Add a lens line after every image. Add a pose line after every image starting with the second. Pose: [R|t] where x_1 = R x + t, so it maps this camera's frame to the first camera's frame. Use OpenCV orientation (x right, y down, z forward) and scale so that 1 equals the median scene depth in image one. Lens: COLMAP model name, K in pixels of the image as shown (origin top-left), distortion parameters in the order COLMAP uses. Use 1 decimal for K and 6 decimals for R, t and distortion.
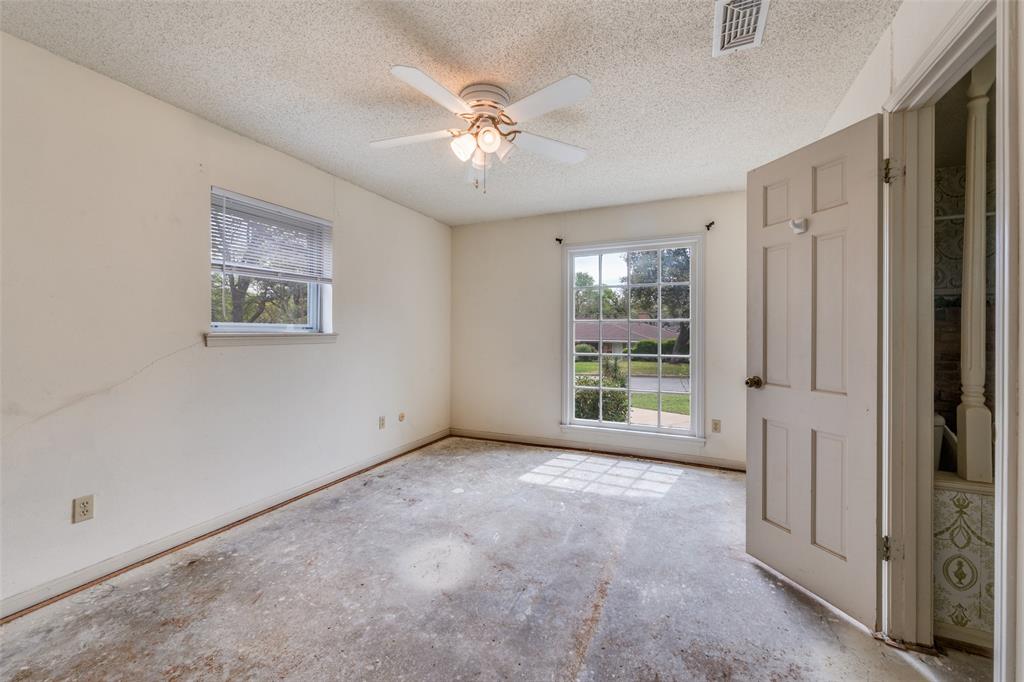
lens RADIAL K [[403.7, 0, 513.9], [0, 403.7, 336.1], [0, 0, 1]] dist [-0.000533, -0.000280]
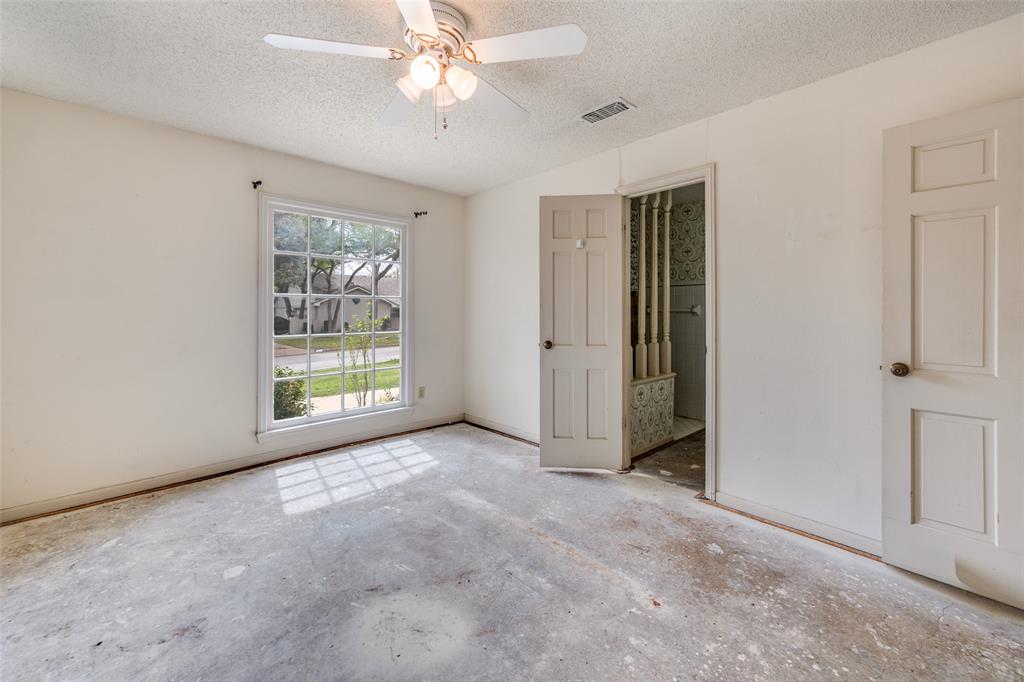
lens RADIAL K [[415.0, 0, 512.8], [0, 415.0, 314.0], [0, 0, 1]] dist [0.001696, -0.000103]
pose [[0.376962, -0.007569, 0.926198, -0.529417], [0.005984, 0.999966, 0.005737, -0.002999], [-0.926209, 0.003380, 0.376994, 0.362957]]
